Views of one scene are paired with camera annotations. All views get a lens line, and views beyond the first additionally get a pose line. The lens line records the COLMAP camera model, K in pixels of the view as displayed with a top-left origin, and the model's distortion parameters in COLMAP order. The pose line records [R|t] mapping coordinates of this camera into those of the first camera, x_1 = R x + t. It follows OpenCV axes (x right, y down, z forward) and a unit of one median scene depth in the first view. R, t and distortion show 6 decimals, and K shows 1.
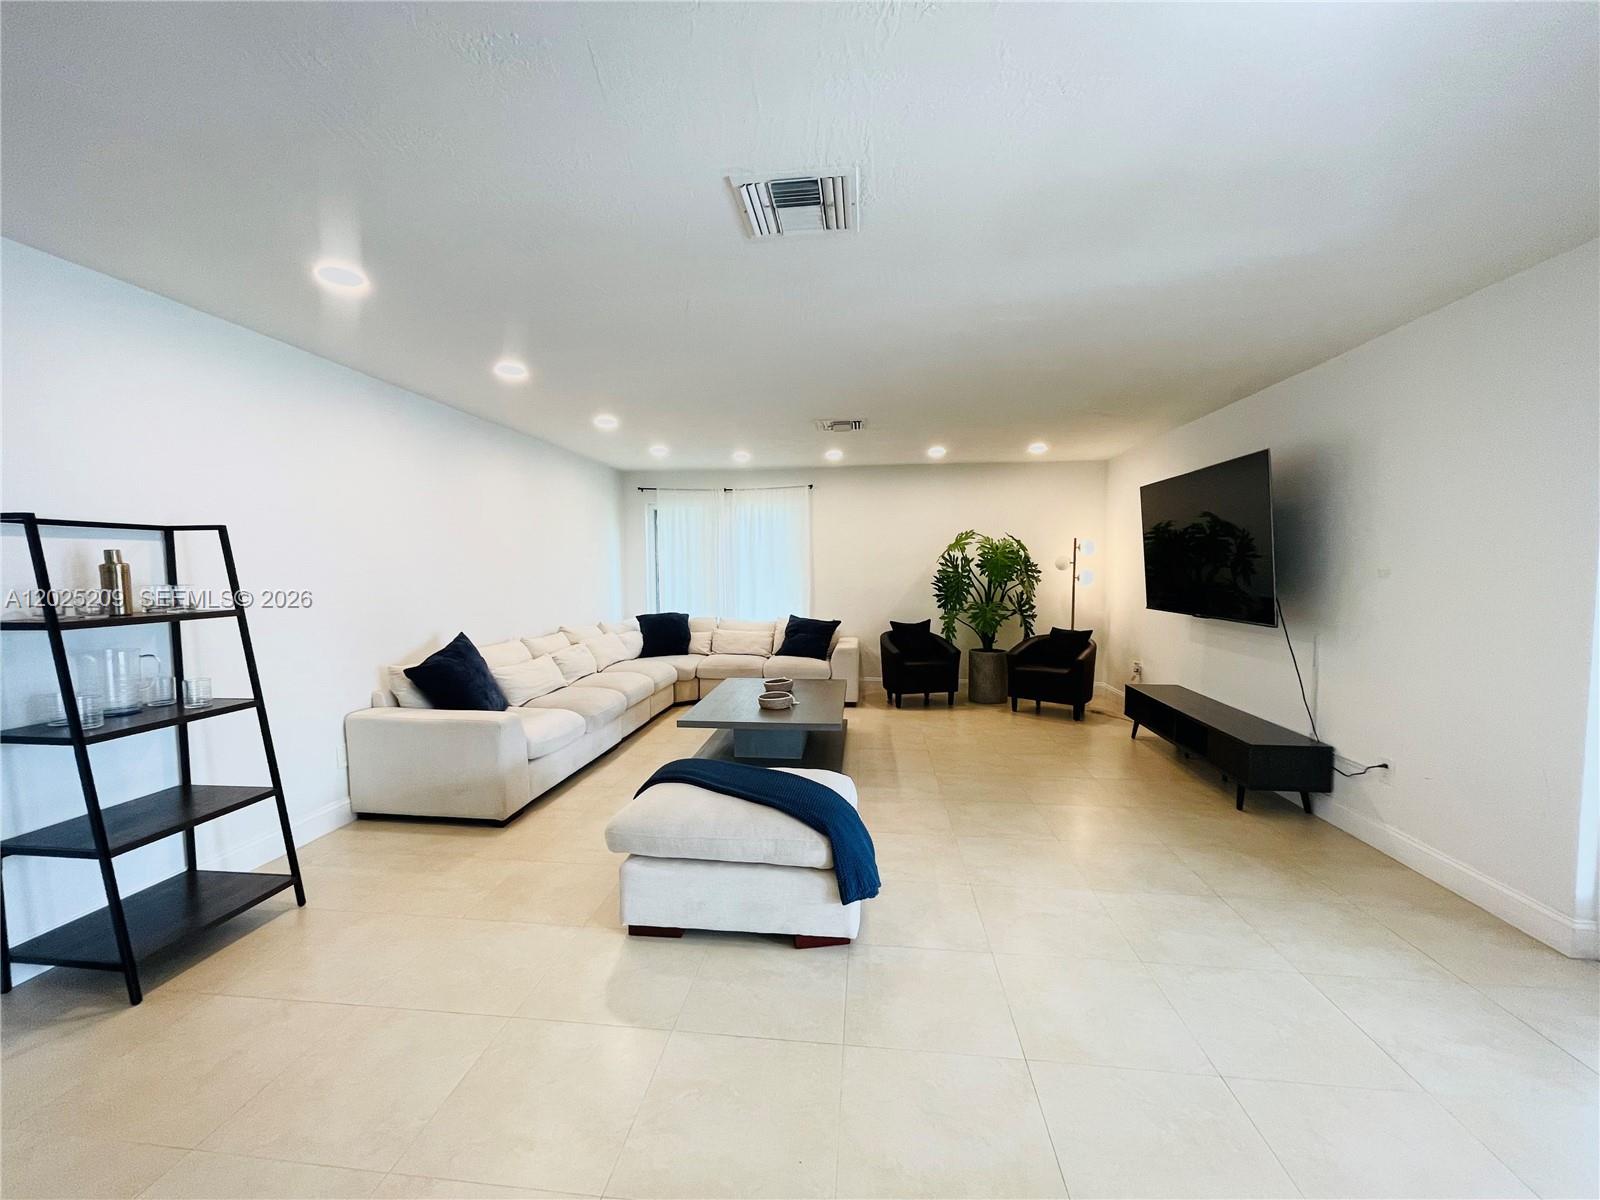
lens RADIAL K [[646.5, 0, 793.9], [0, 646.5, 606.0], [0, 0, 1]] dist [0.002272, -0.000754]
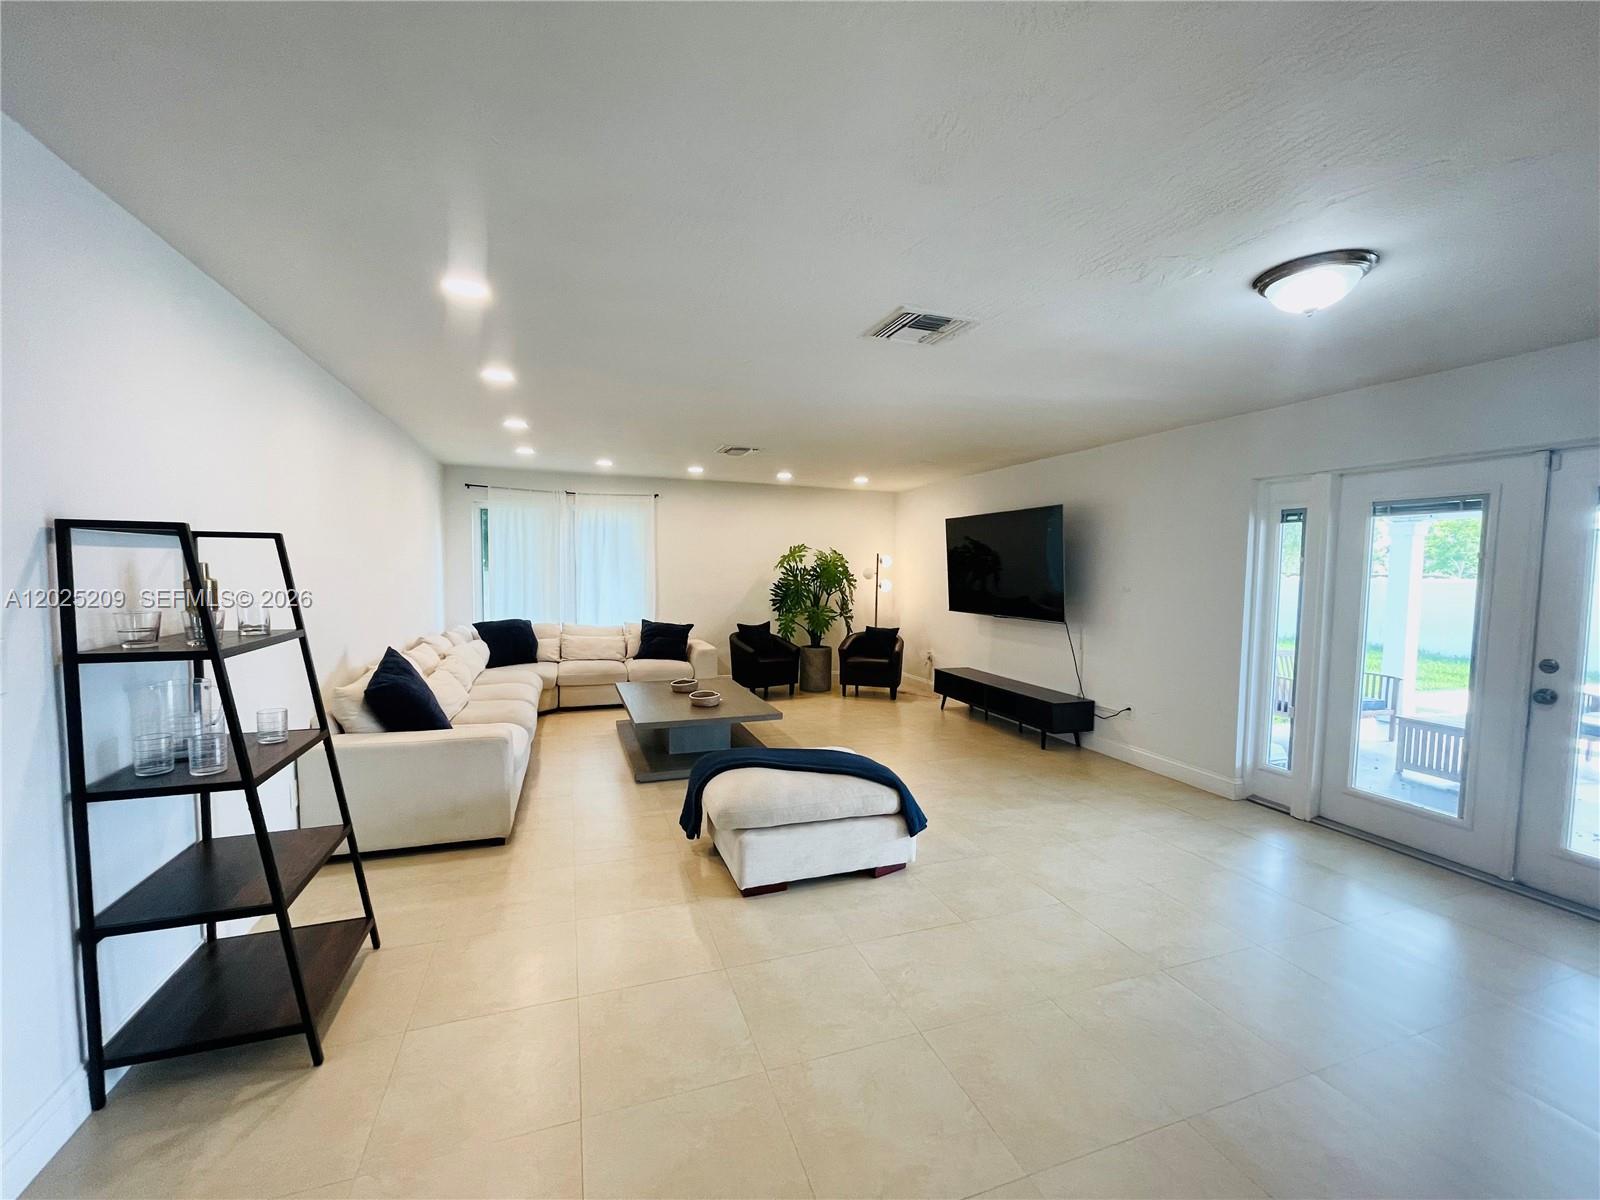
lens RADIAL K [[646.5, 0, 794.8], [0, 646.5, 608.1], [0, 0, 1]] dist [0.002272, -0.000754]
pose [[0.896435, -0.008713, 0.443090, -0.271818], [0.006449, 0.999957, 0.006617, -0.010551], [-0.443129, -0.003074, 0.896453, -0.038667]]
